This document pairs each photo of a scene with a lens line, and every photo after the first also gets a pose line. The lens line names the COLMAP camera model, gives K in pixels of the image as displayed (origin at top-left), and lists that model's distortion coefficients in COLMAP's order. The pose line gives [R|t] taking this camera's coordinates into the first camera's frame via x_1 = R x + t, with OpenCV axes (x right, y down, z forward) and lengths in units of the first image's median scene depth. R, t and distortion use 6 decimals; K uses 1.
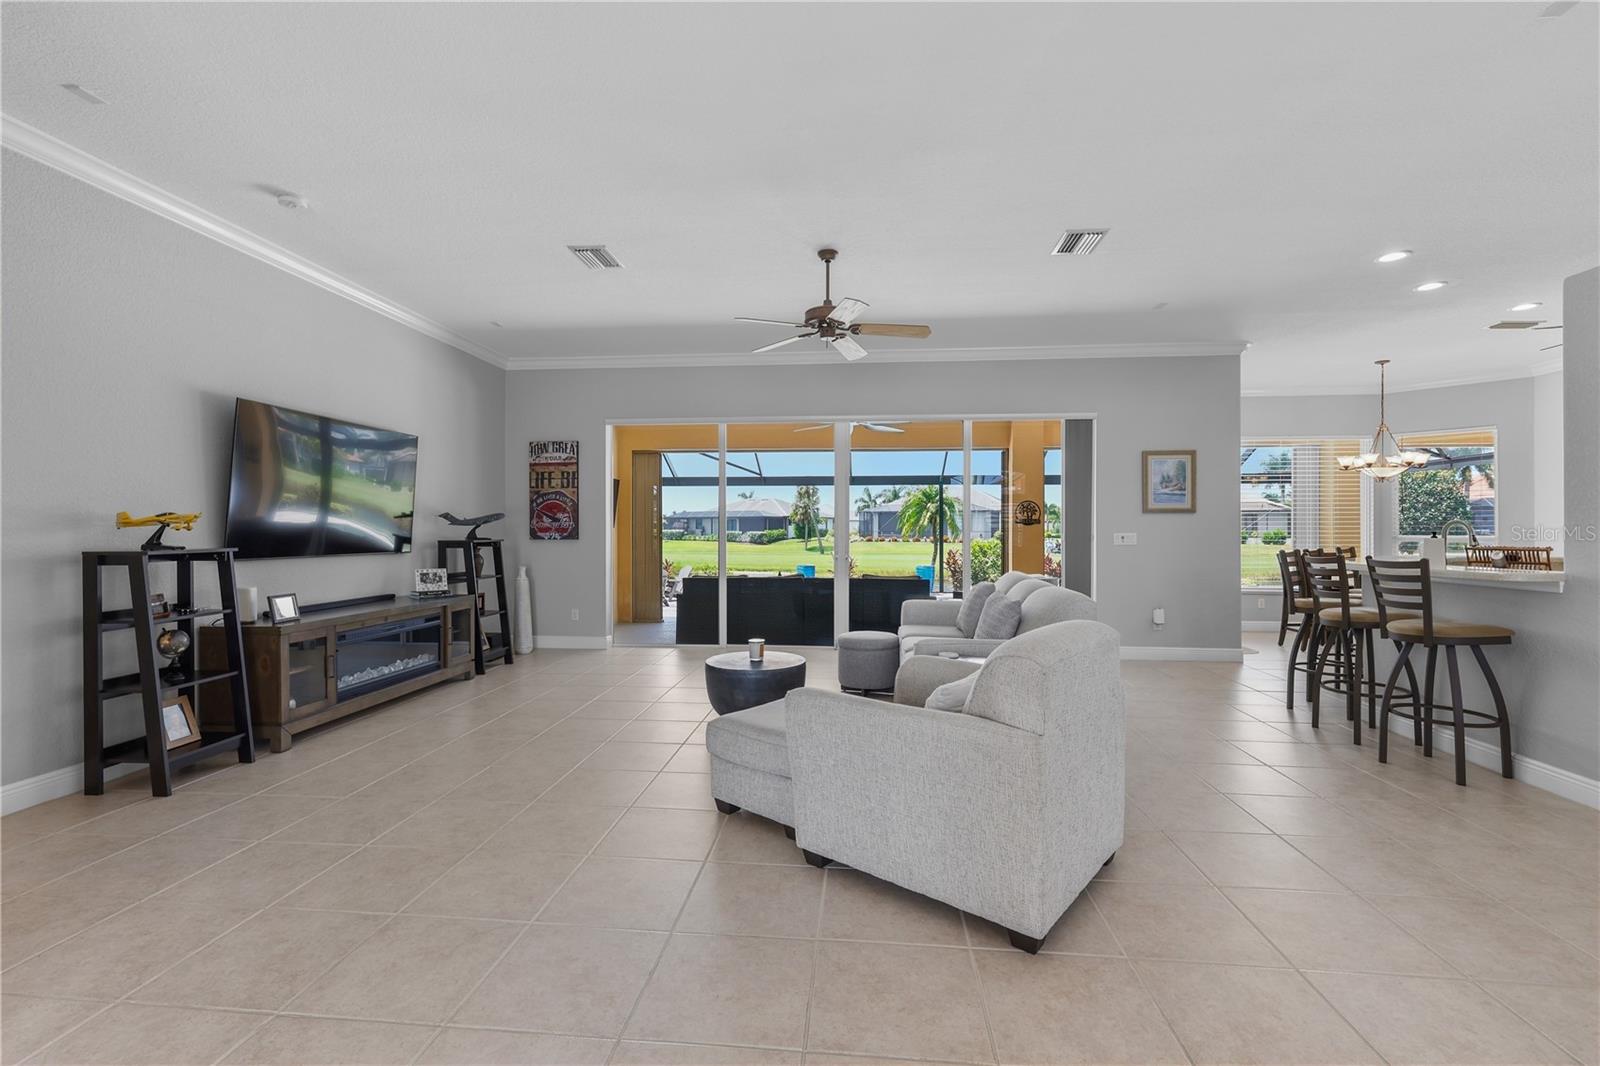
lens RADIAL K [[696.5, 0, 804.9], [0, 696.5, 526.2], [0, 0, 1]] dist [0.003928, -0.000740]
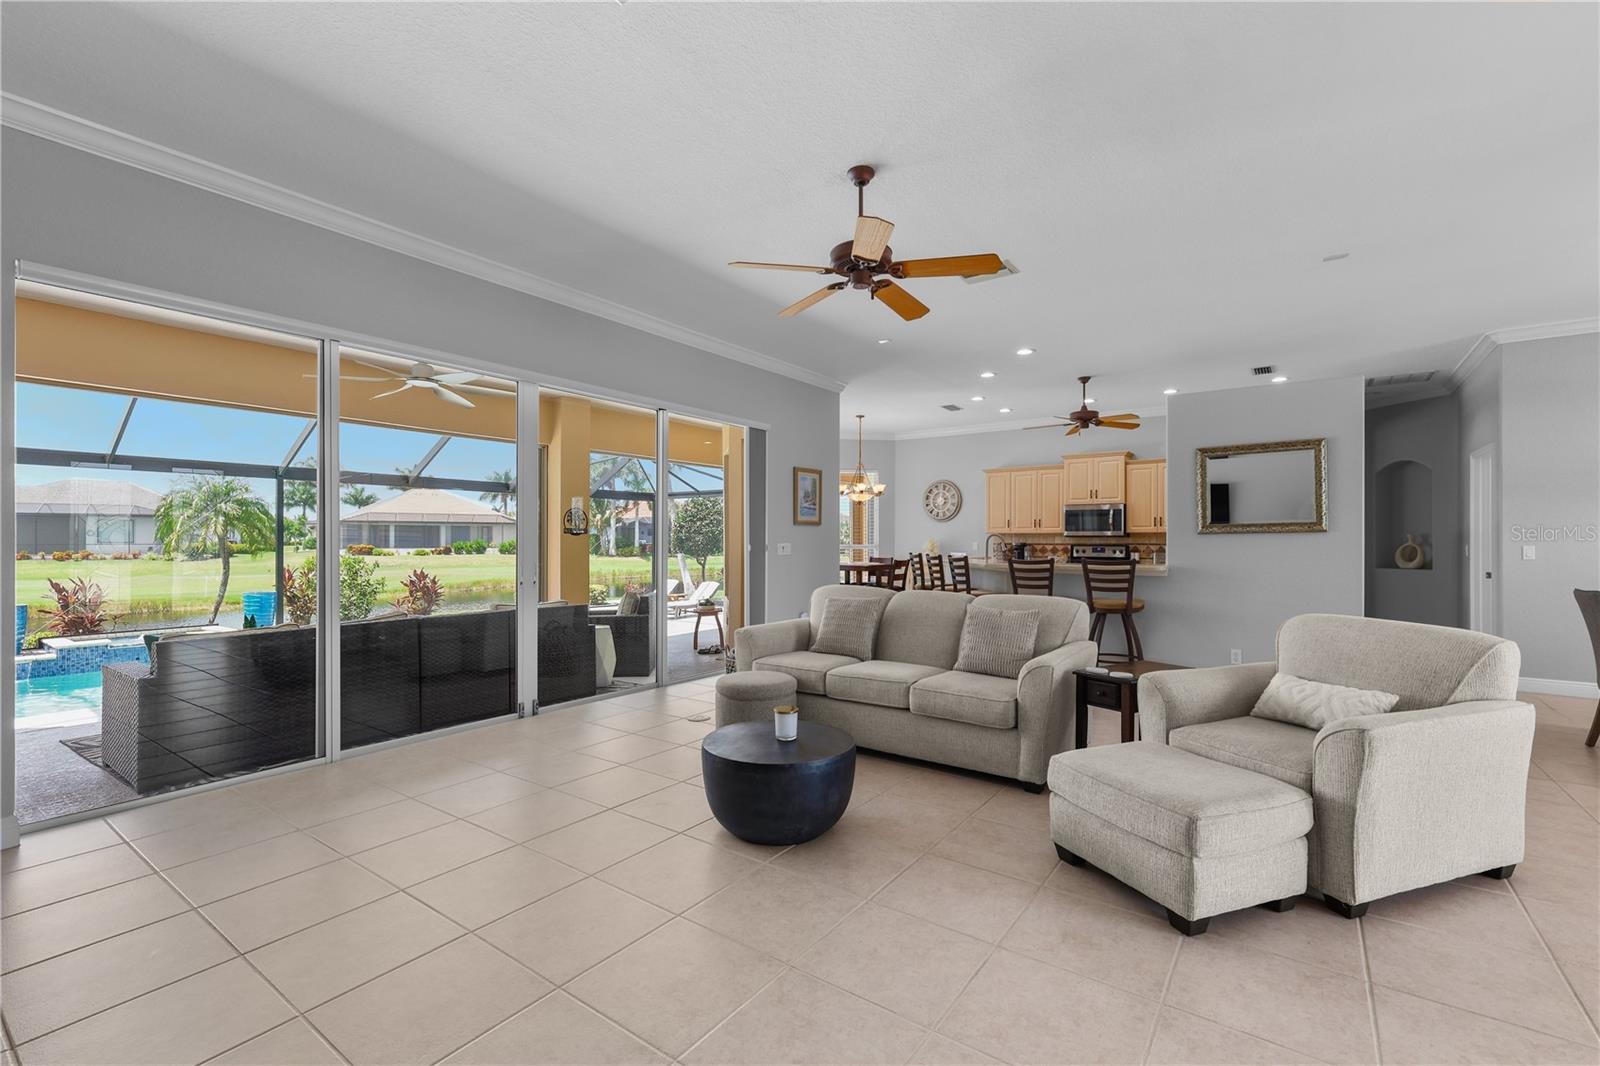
lens RADIAL K [[696.5, 0, 801.2], [0, 696.5, 536.9], [0, 0, 1]] dist [0.003928, -0.000740]
pose [[0.507514, 0.002081, 0.861641, -0.451477], [-0.002116, 0.999997, -0.001169, 0.001056], [-0.861641, -0.001230, 0.507517, 0.467879]]
